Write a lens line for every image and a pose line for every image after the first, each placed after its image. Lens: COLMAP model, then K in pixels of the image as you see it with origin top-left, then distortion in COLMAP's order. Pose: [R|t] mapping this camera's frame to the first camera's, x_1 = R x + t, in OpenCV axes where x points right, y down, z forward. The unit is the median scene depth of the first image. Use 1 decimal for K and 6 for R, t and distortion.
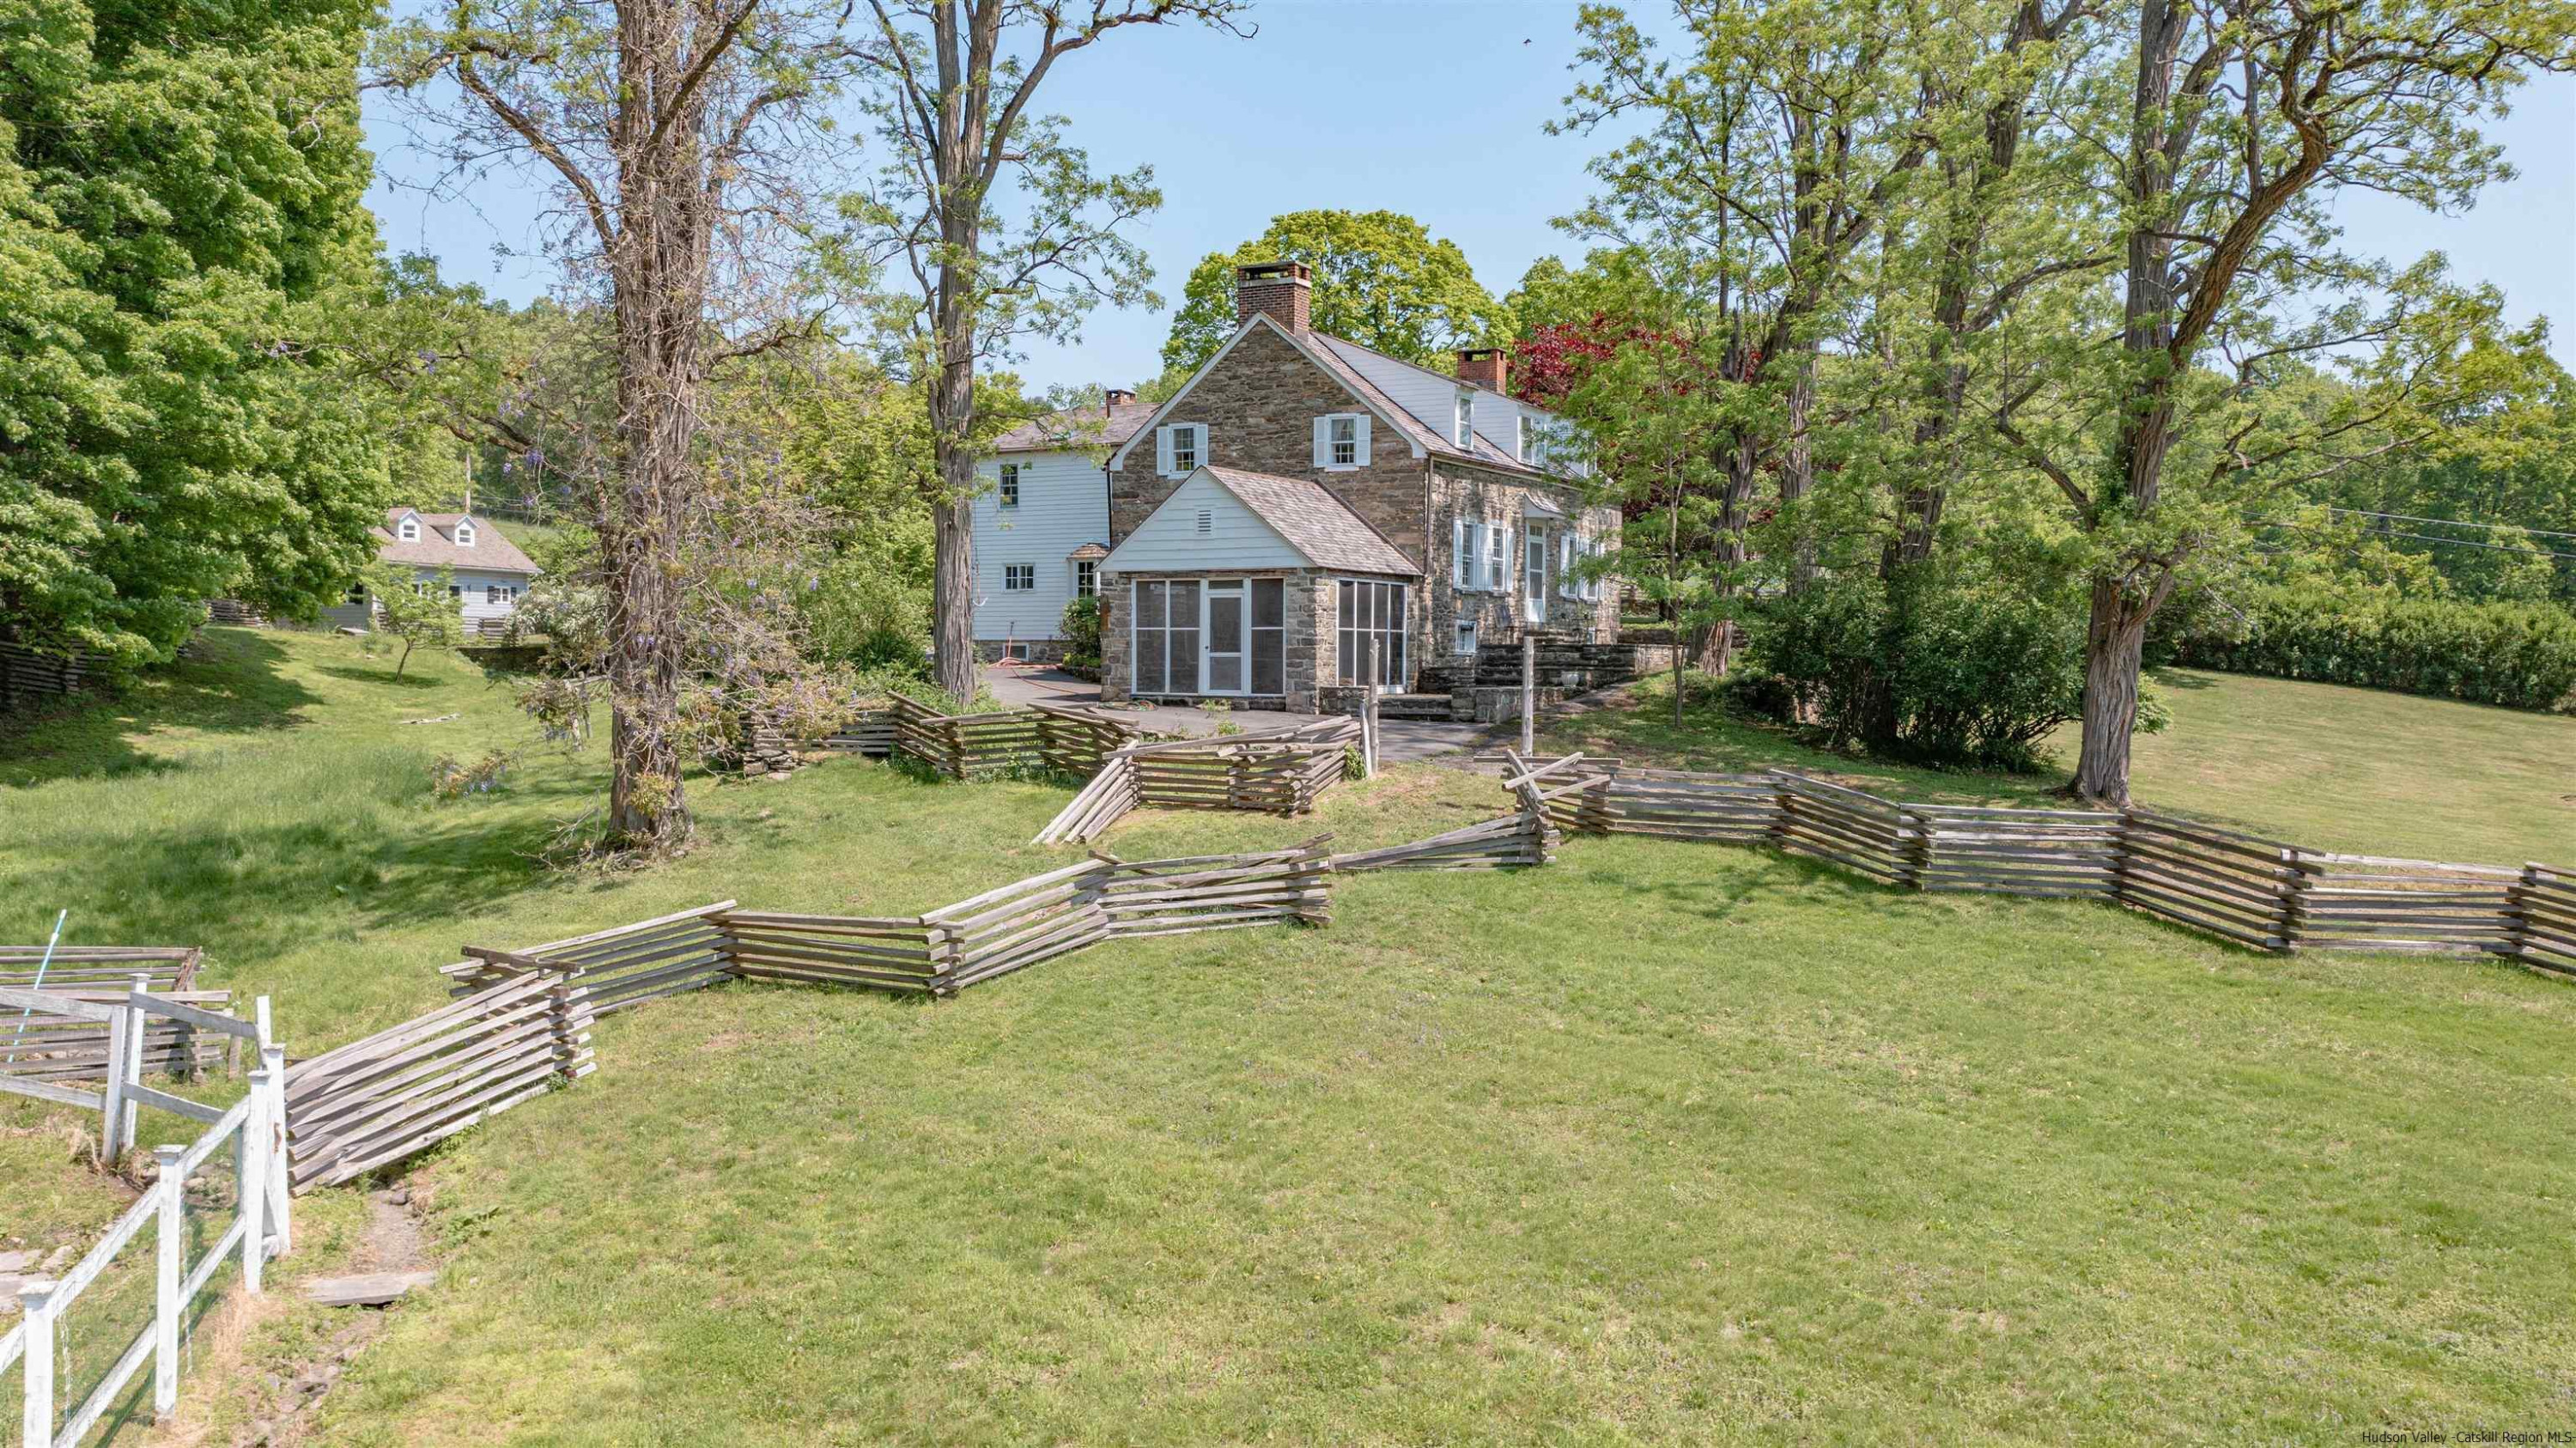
lens RADIAL K [[2053.5, 0, 1290.8], [0, 2053.5, 715.0], [0, 0, 1]] dist [-0.007013, 0.023444]
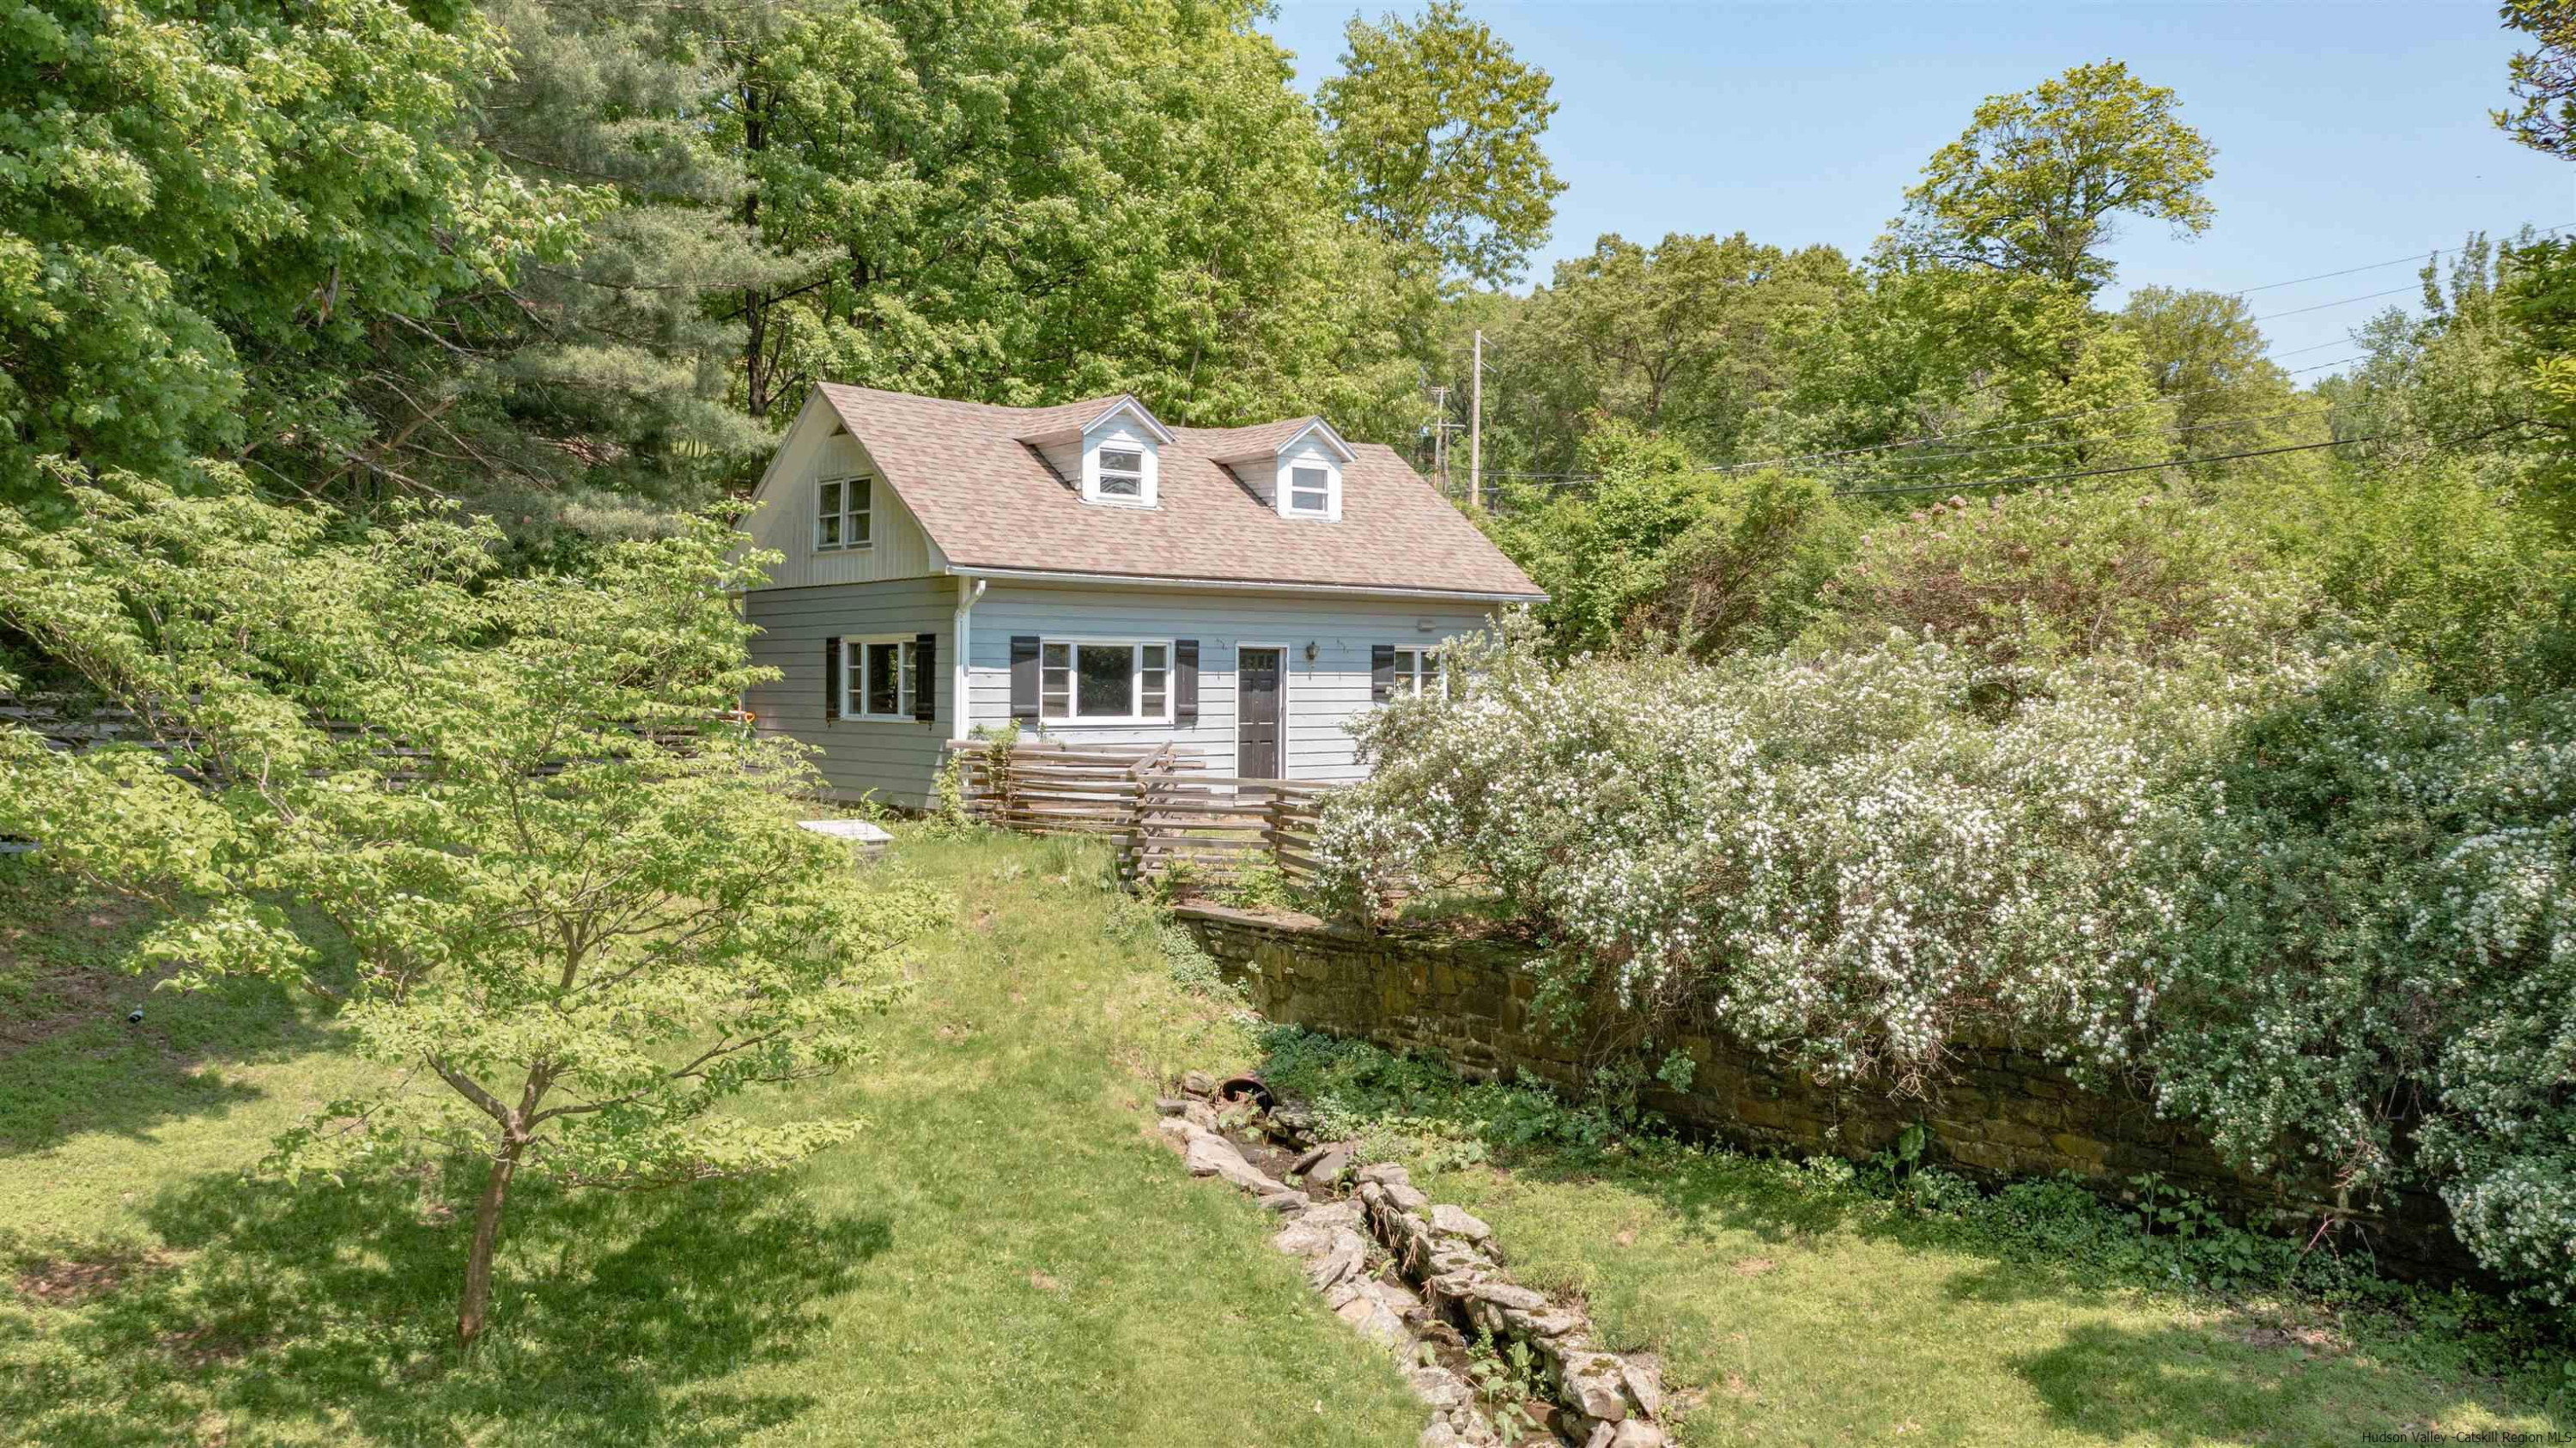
lens RADIAL K [[2053.5, 0, 1290.8], [0, 2053.5, 715.0], [0, 0, 1]] dist [-0.007013, 0.023444]
pose [[0.872965, -0.002681, -0.487776, -0.546046], [-0.003552, 0.999923, -0.011854, -0.105370], [0.487771, 0.012081, 0.872888, 1.577817]]
